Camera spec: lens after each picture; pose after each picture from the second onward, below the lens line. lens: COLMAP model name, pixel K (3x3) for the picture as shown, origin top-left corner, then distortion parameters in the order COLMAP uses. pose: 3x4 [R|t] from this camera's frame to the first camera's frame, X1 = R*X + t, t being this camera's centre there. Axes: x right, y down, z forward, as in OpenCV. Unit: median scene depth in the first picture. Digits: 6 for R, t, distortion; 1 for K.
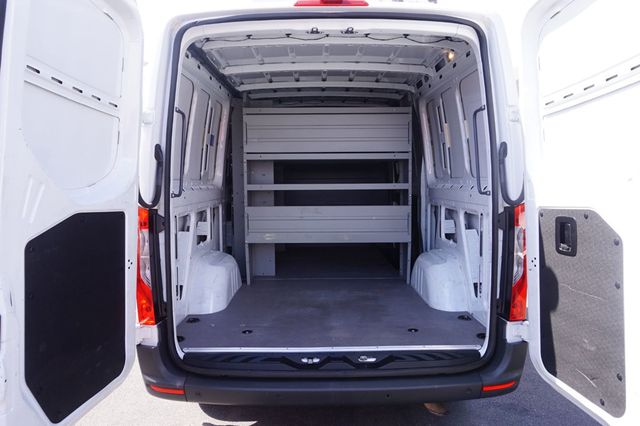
lens RADIAL K [[434.1, 0, 320.0], [0, 434.1, 213.0], [0, 0, 1]] dist [-0.035665, 0.034516]
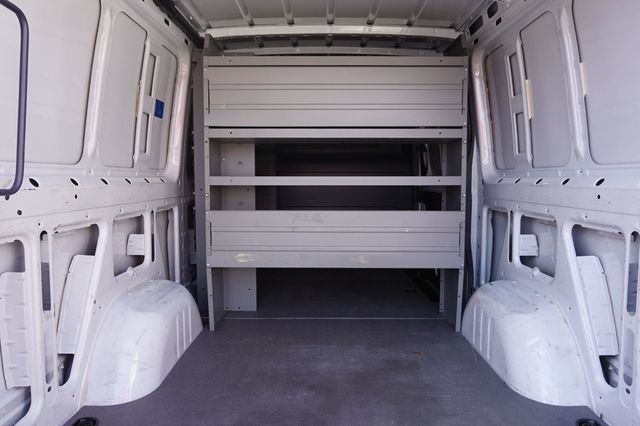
lens RADIAL K [[434.1, 0, 320.0], [0, 434.1, 213.0], [0, 0, 1]] dist [-0.035665, 0.034516]
pose [[0.999894, 0.008456, -0.011871, 0.003497], [-0.008374, 0.999940, 0.006999, -0.016835], [0.011929, -0.006898, 0.999905, 0.355109]]
